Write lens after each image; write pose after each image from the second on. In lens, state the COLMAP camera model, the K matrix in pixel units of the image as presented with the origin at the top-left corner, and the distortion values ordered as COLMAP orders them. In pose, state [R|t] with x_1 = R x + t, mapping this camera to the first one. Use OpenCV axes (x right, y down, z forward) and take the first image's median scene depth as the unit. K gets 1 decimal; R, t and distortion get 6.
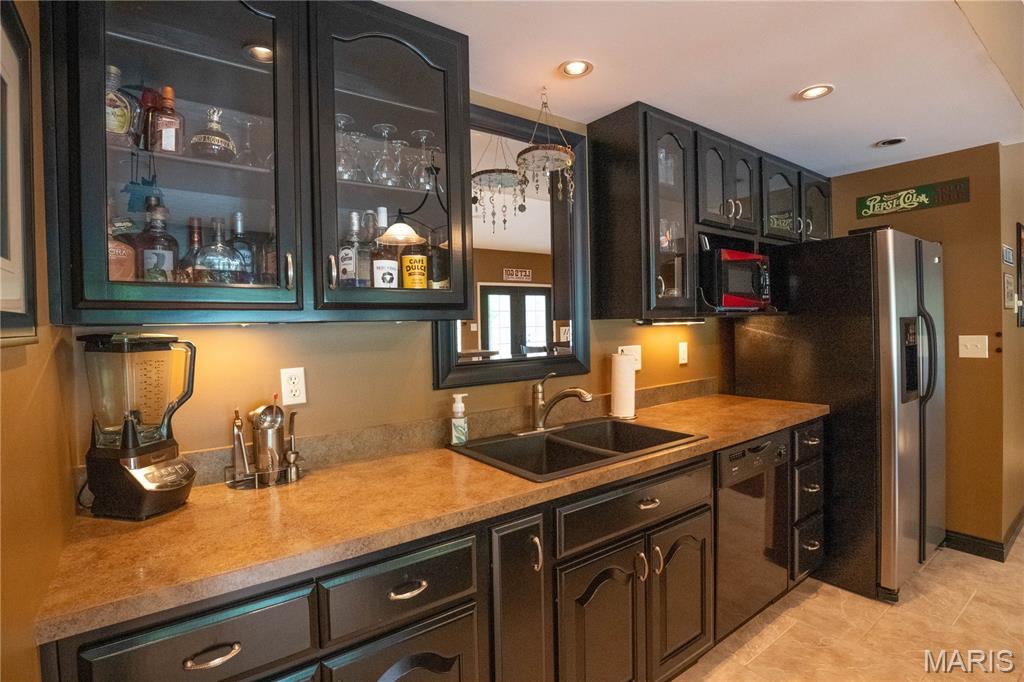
lens RADIAL K [[495.8, 0, 512.2], [0, 495.8, 333.7], [0, 0, 1]] dist [-0.048995, 0.011925]
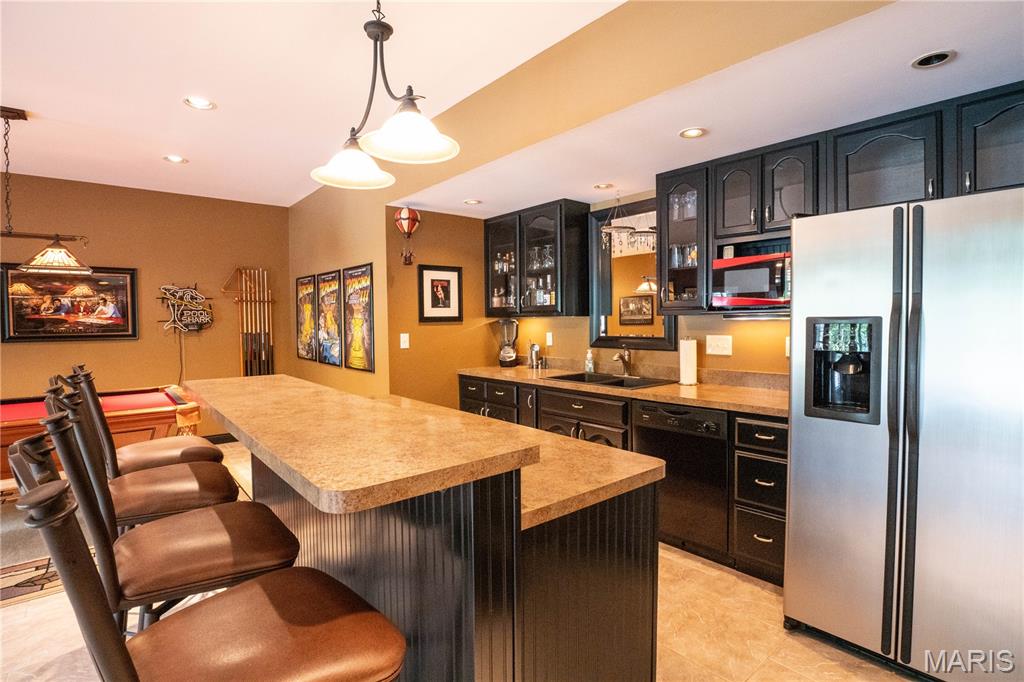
lens RADIAL K [[495.8, 0, 512.2], [0, 495.8, 333.7], [0, 0, 1]] dist [-0.048995, 0.011925]
pose [[0.053375, 0.048105, -0.997415, 1.711036], [-0.010593, 0.998810, 0.047606, -0.040927], [0.998518, 0.008024, 0.053821, 0.436604]]
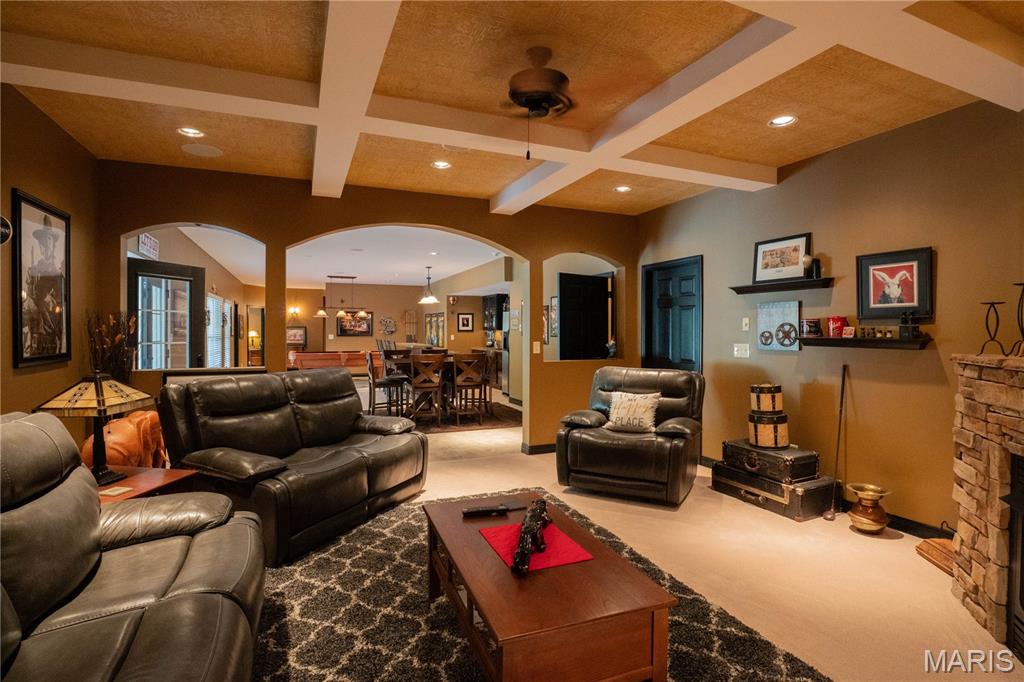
lens RADIAL K [[495.8, 0, 512.2], [0, 495.8, 333.7], [0, 0, 1]] dist [-0.048995, 0.011925]
pose [[-0.239979, 0.026677, -0.970411, 5.434901], [-0.015157, 0.999398, 0.031222, -0.162002], [0.970660, 0.022201, -0.239430, 2.258857]]
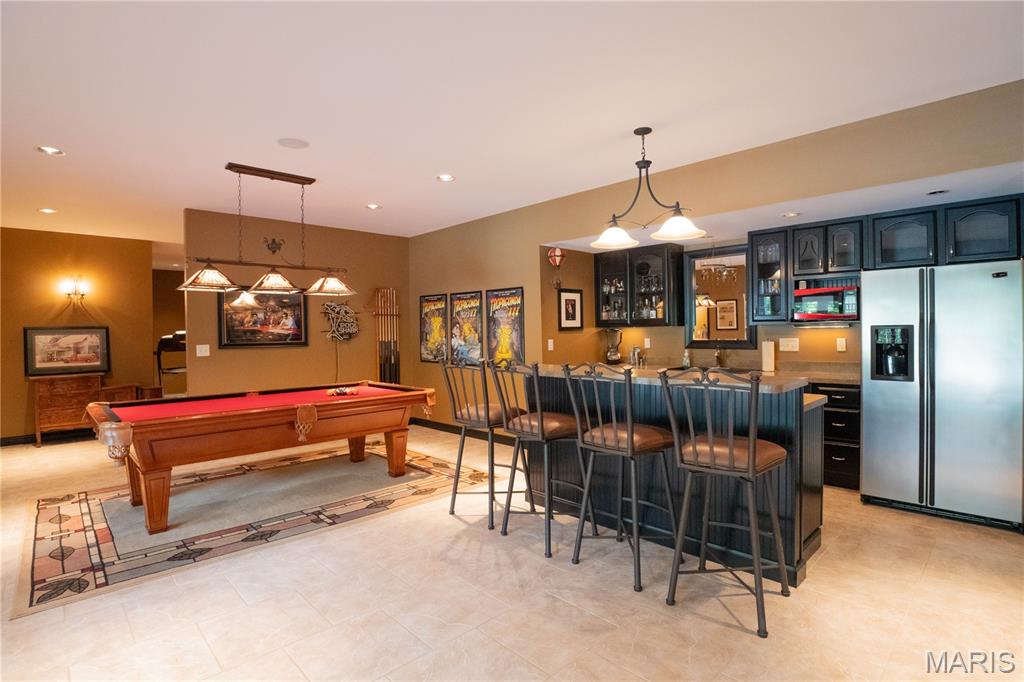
lens RADIAL K [[495.8, 0, 512.2], [0, 495.8, 333.7], [0, 0, 1]] dist [-0.048995, 0.011925]
pose [[0.121831, 0.025771, -0.992216, 2.322218], [-0.007297, 0.999659, 0.025068, -0.039333], [0.992524, 0.004186, 0.121977, -0.382203]]
